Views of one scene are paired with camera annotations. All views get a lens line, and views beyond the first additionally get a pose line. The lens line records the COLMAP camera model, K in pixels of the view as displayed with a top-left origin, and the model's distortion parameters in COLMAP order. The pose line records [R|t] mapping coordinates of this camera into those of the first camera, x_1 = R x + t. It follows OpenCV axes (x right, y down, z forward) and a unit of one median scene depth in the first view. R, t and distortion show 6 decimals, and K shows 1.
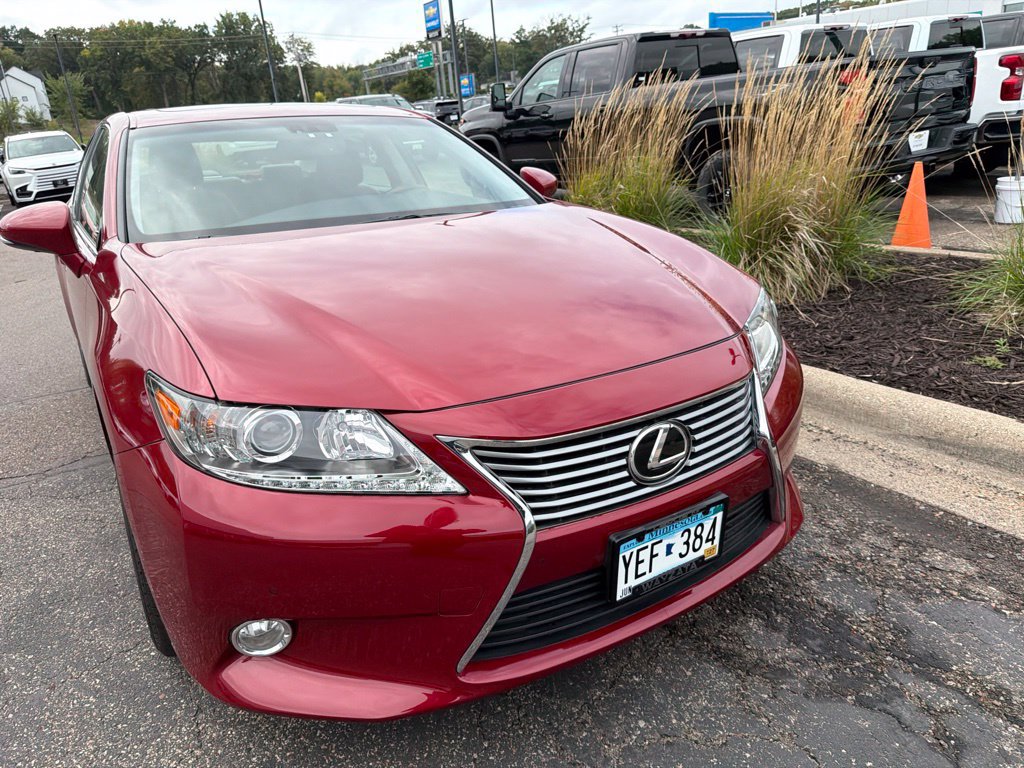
lens RADIAL K [[723.9, 0, 505.4], [0, 723.9, 383.9], [0, 0, 1]] dist [0.012754, -0.022025]
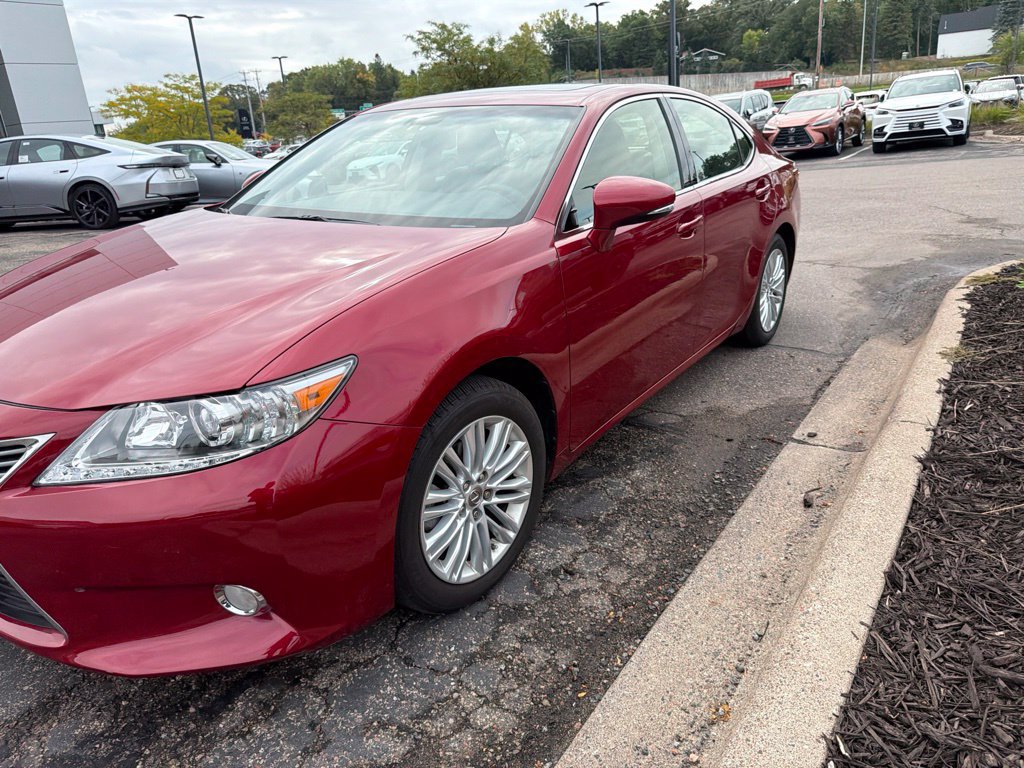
lens RADIAL K [[723.9, 0, 504.9], [0, 723.9, 381.9], [0, 0, 1]] dist [0.012754, -0.022025]
pose [[0.391368, 0.349004, -0.851486, 0.814846], [-0.278669, 0.926794, 0.251787, -0.302445], [0.877026, 0.138741, 0.459974, 0.687430]]
